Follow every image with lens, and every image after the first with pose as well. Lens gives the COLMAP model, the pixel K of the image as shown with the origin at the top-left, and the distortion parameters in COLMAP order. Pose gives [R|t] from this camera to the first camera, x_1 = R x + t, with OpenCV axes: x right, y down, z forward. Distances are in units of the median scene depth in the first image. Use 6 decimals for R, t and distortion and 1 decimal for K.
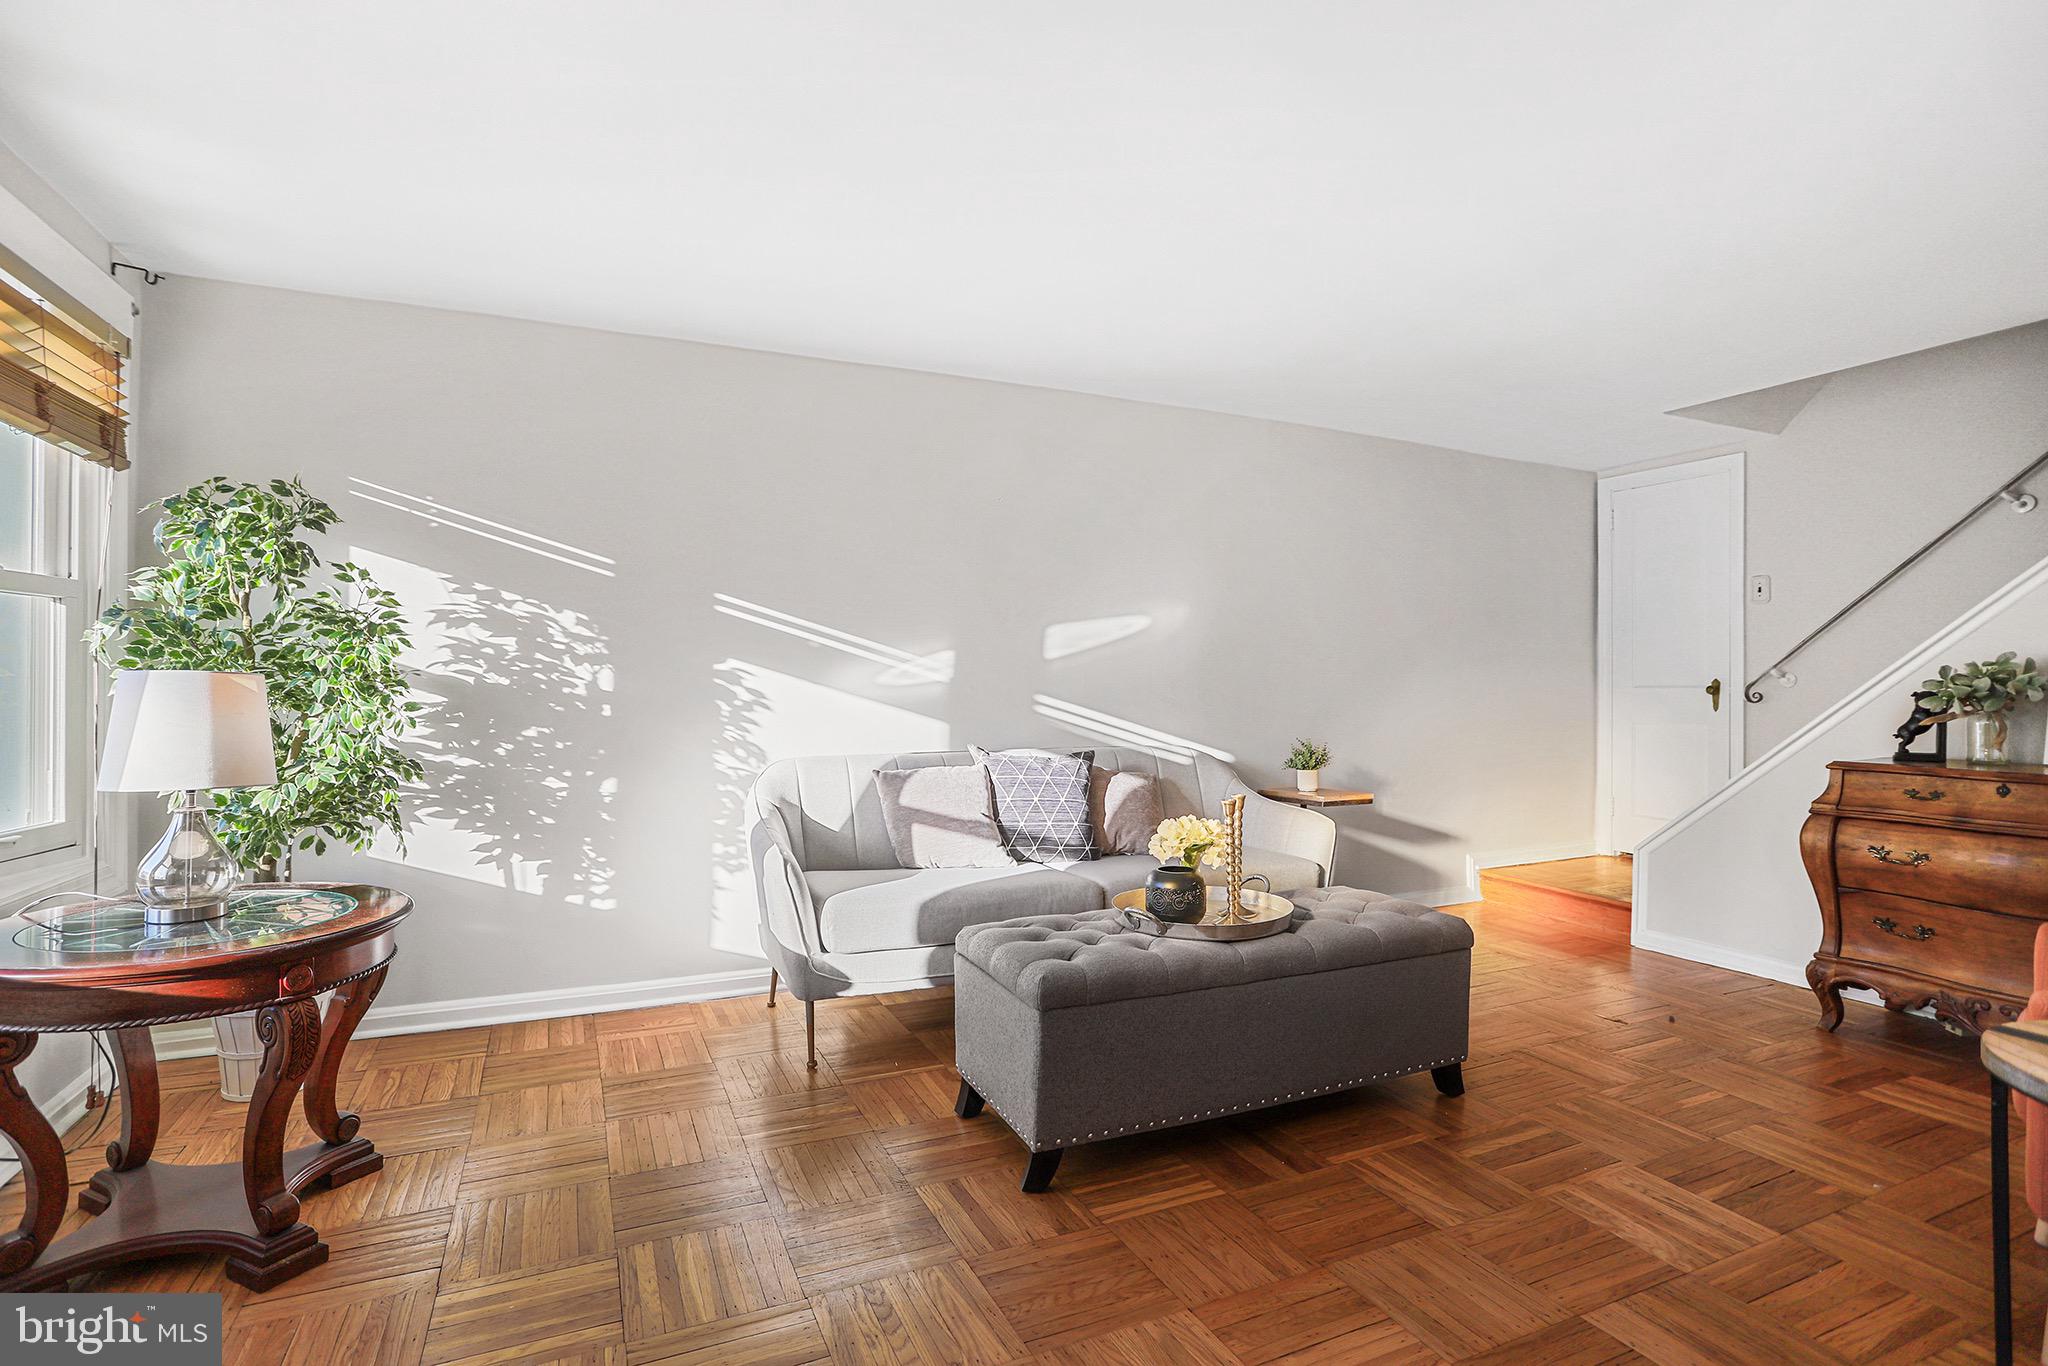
lens RADIAL K [[999.9, 0, 1024.0], [0, 999.9, 683.0], [0, 0, 1]] dist [-0.000434, -0.000033]
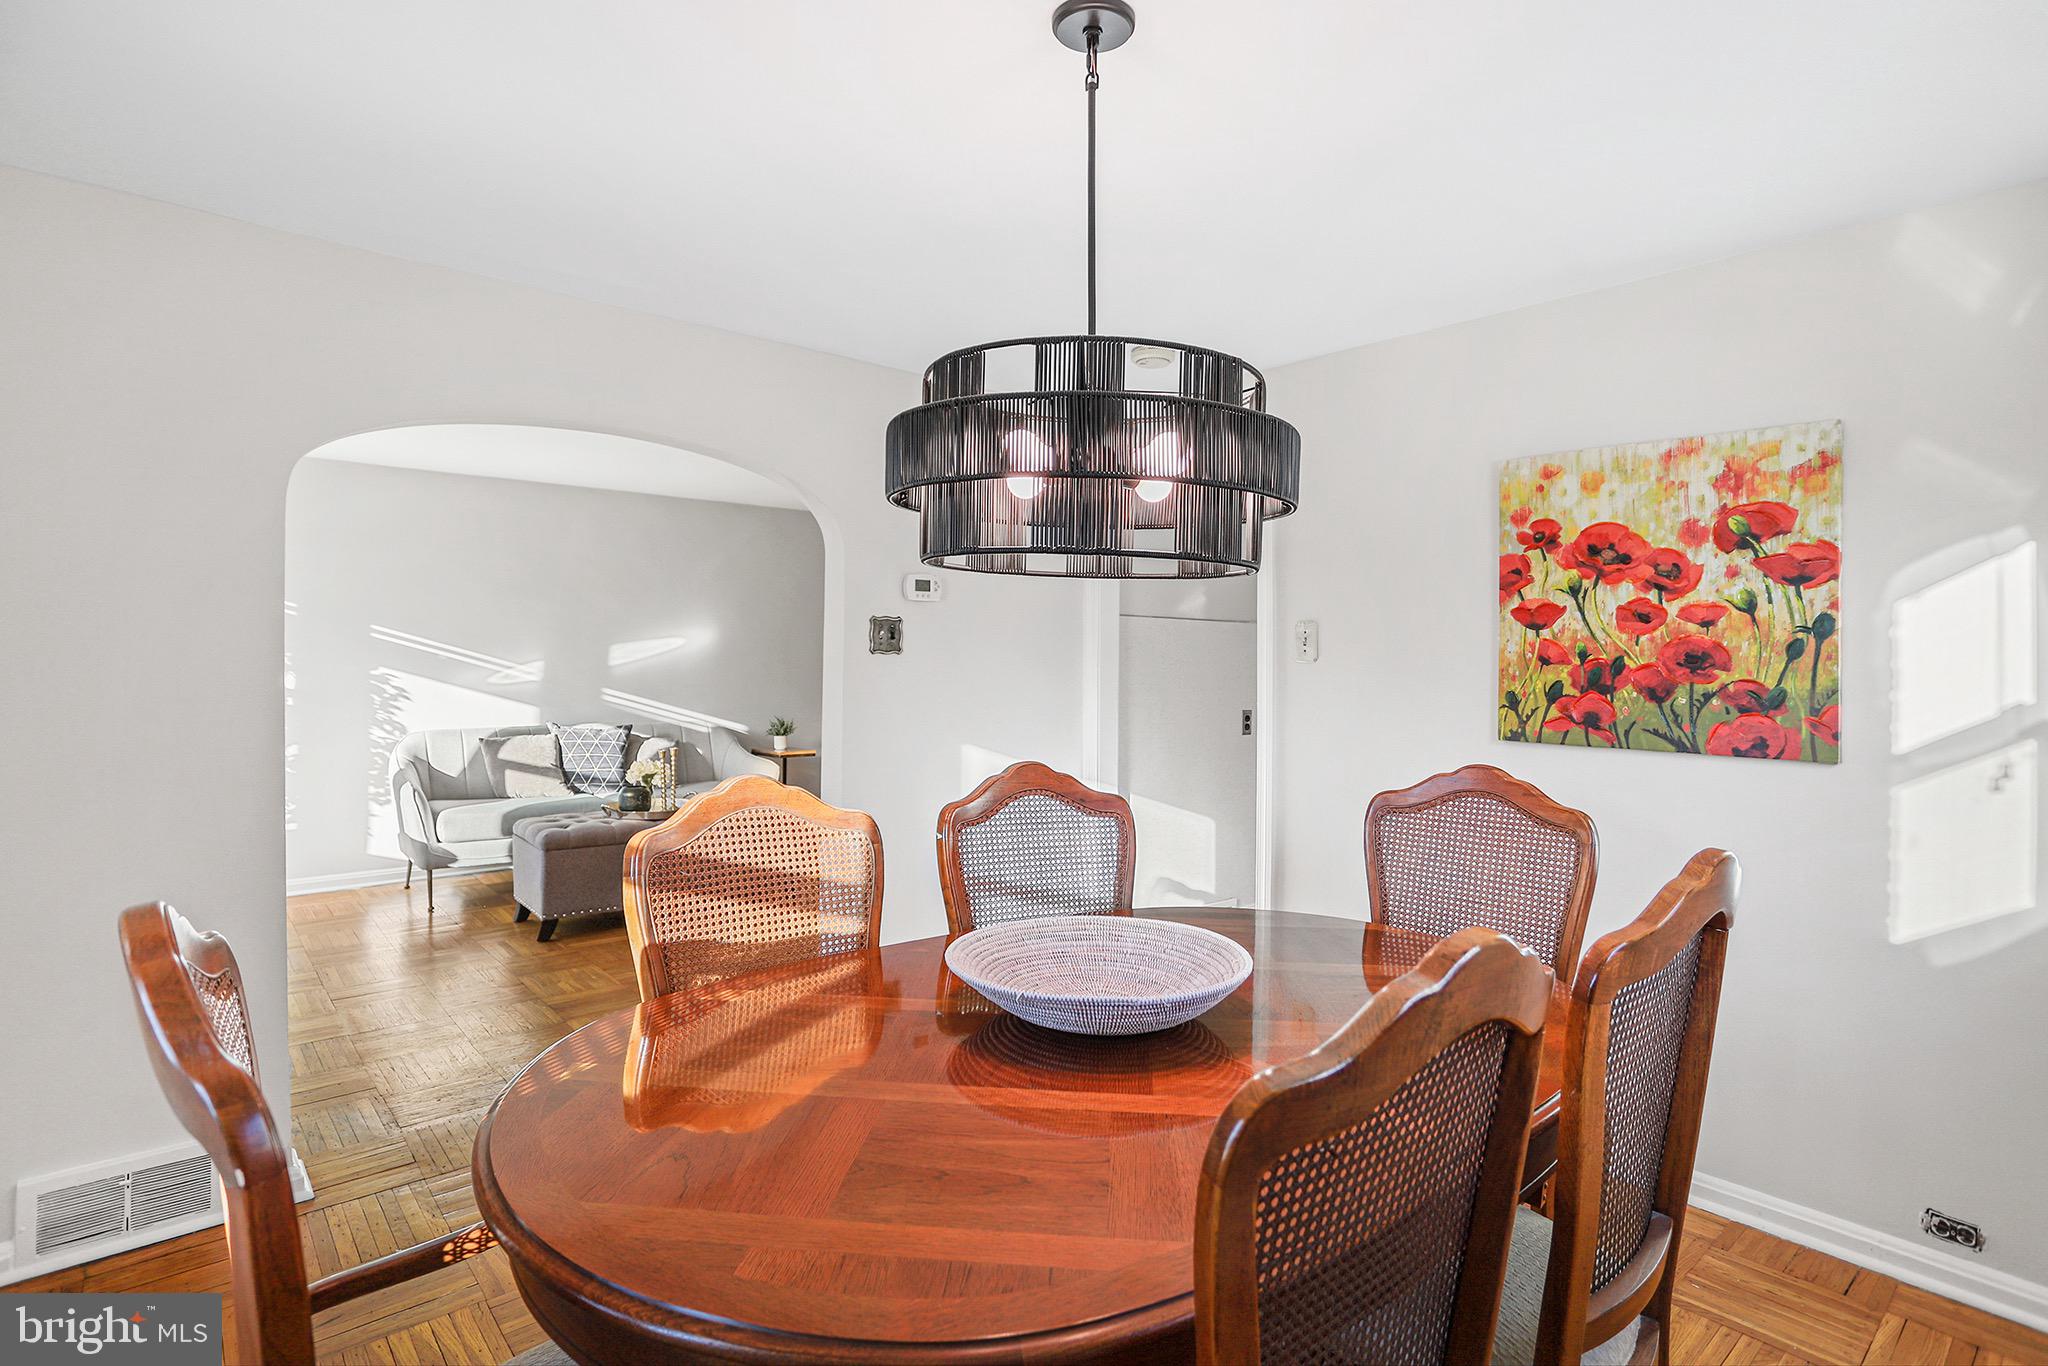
lens RADIAL K [[1024.3, 0, 1026.1], [0, 1024.3, 657.0], [0, 0, 1]] dist [-0.003074, -0.000297]
pose [[0.964117, 0.010841, 0.265255, 0.260352], [-0.012573, 0.999909, 0.004832, -0.063034], [-0.265179, -0.007994, 0.964166, -0.829275]]
